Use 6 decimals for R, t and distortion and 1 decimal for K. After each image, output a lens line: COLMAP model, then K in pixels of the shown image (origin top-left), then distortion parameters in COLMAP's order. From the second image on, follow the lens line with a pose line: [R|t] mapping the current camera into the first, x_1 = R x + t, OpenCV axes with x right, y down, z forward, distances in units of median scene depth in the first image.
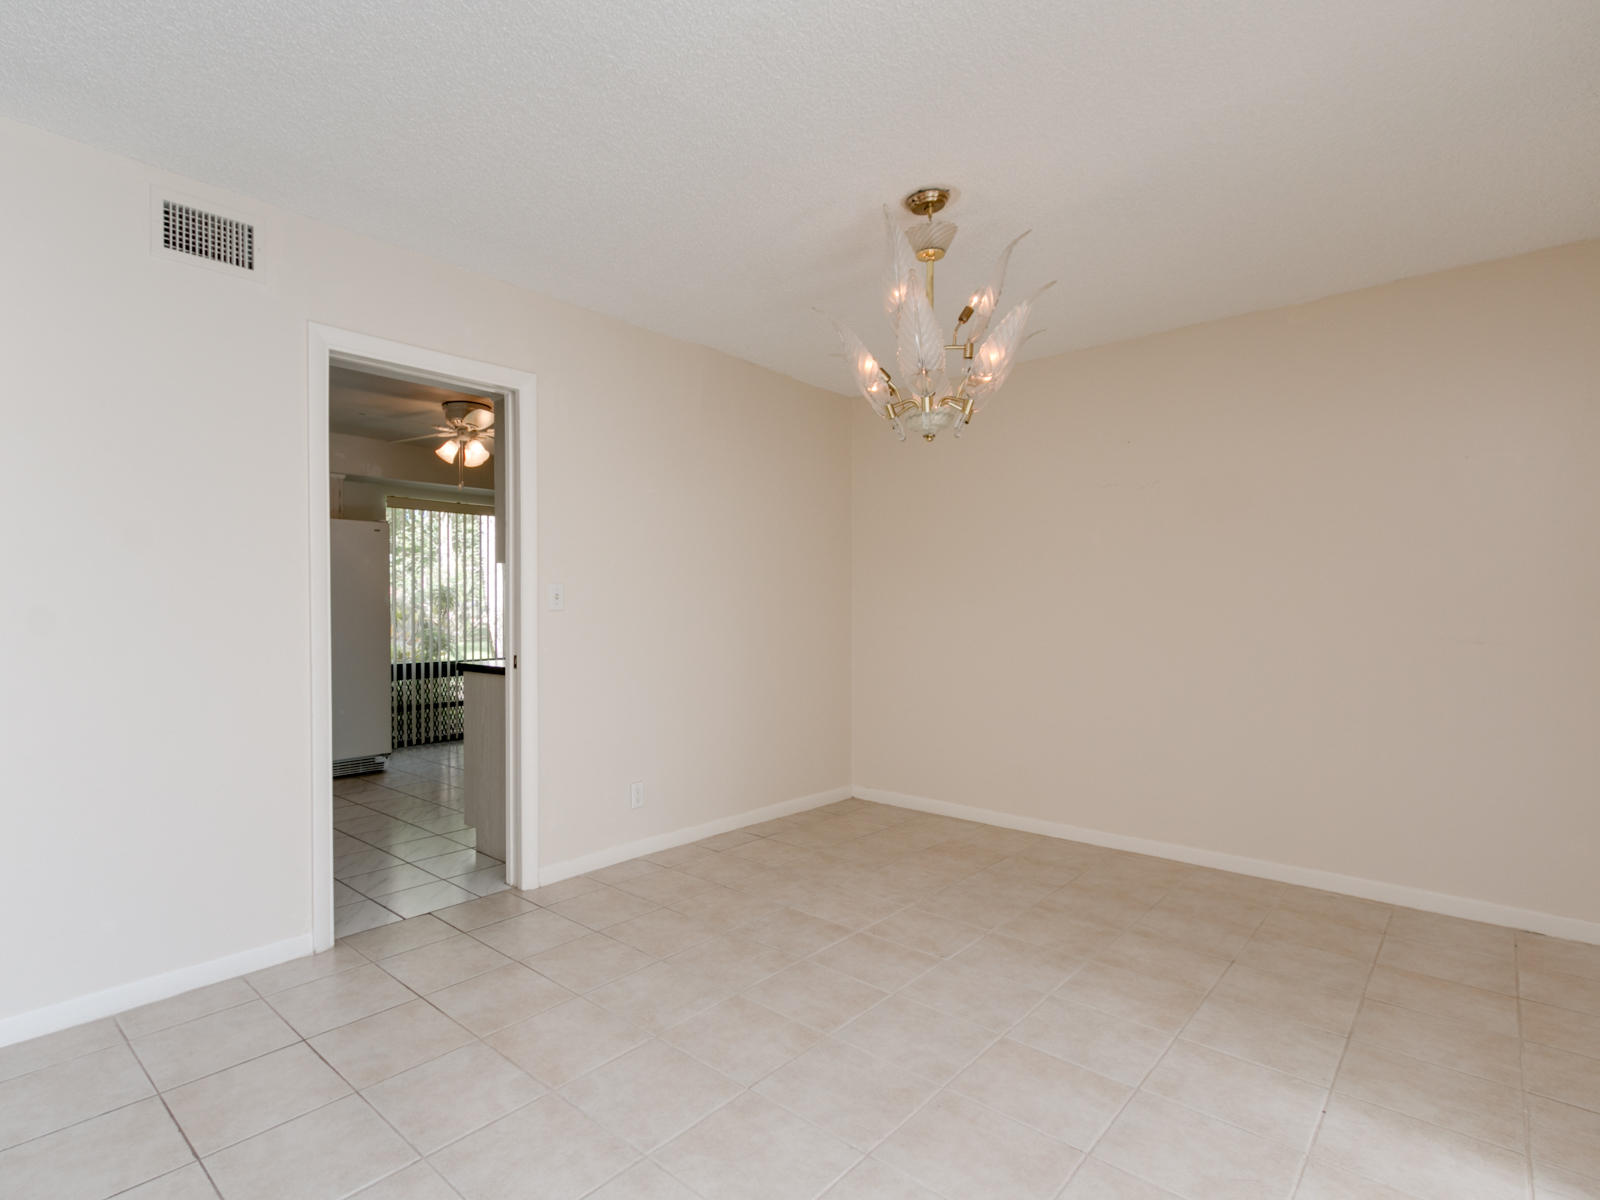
lens RADIAL K [[816.2, 0, 702.9], [0, 816.2, 602.0], [0, 0, 1]] dist [0.005309, 0.000955]
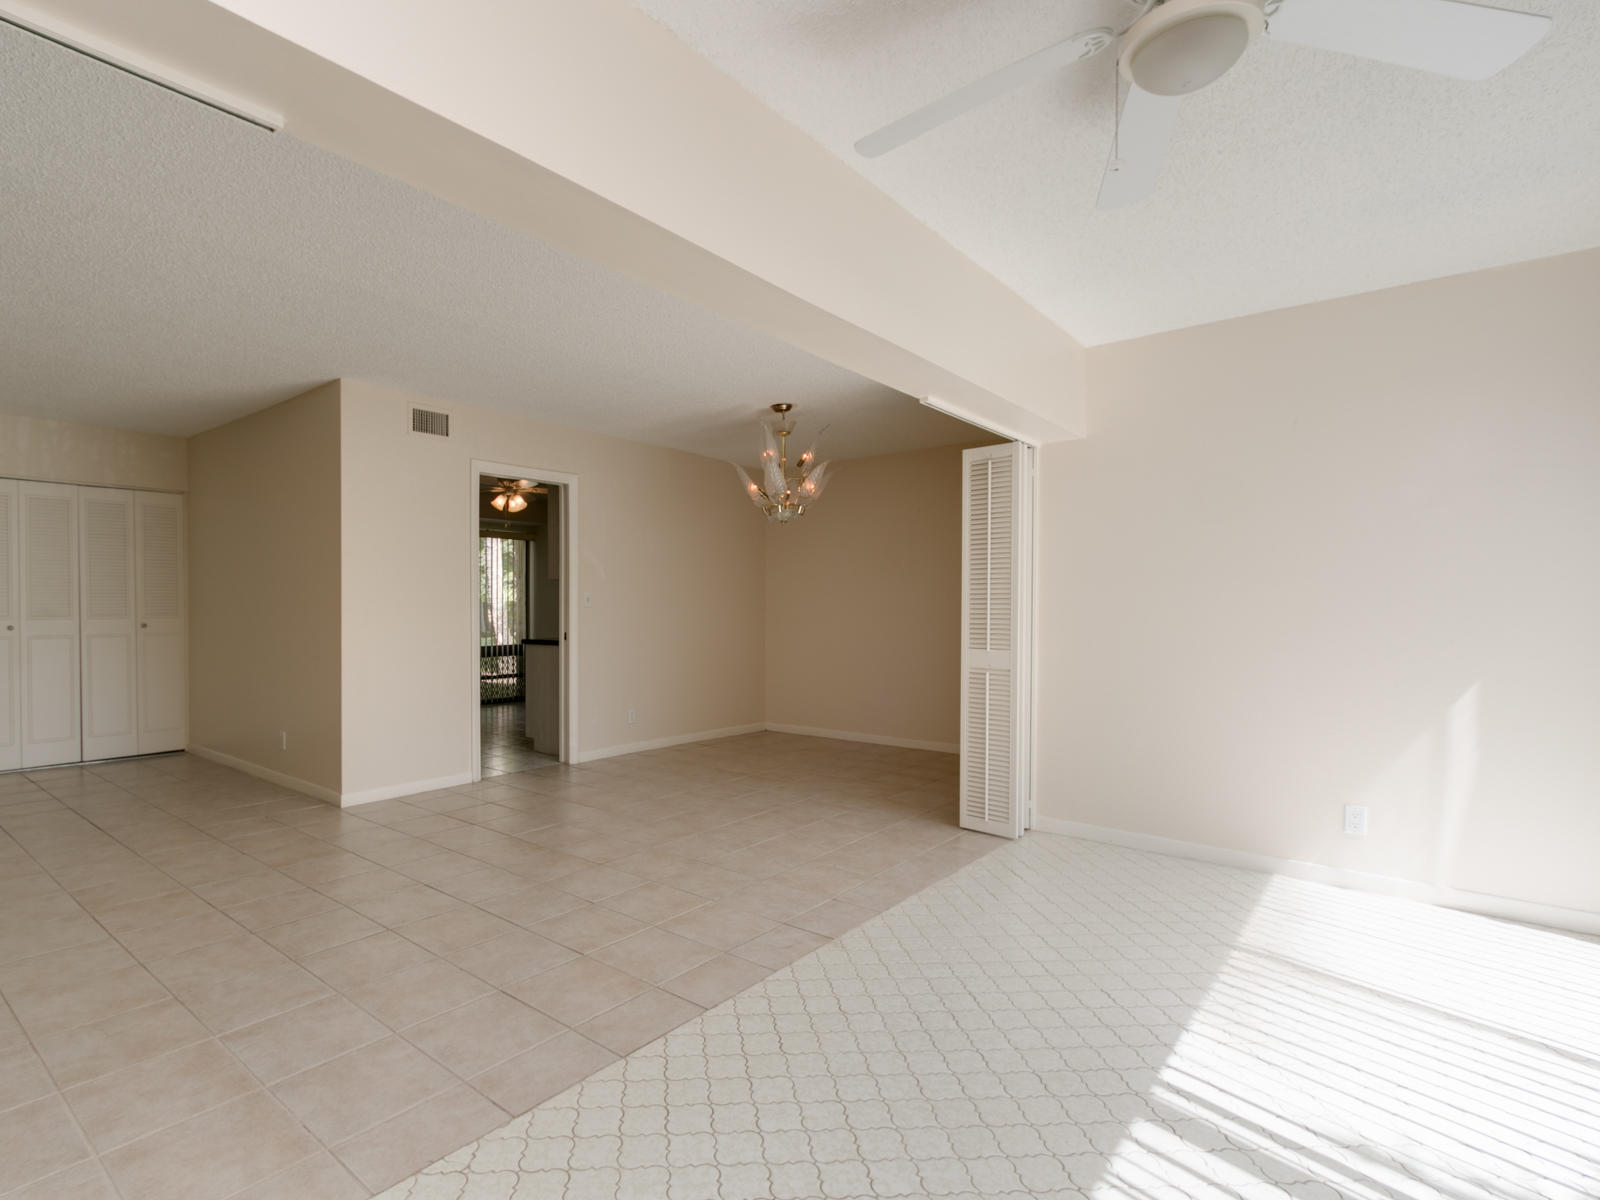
lens RADIAL K [[816.2, 0, 703.6], [0, 816.2, 601.9], [0, 0, 1]] dist [0.005309, 0.000955]
pose [[0.998557, 0.001181, 0.053688, -0.030557], [-0.001062, 0.999997, -0.002229, 0.003140], [-0.053690, 0.002169, 0.998555, -0.967957]]
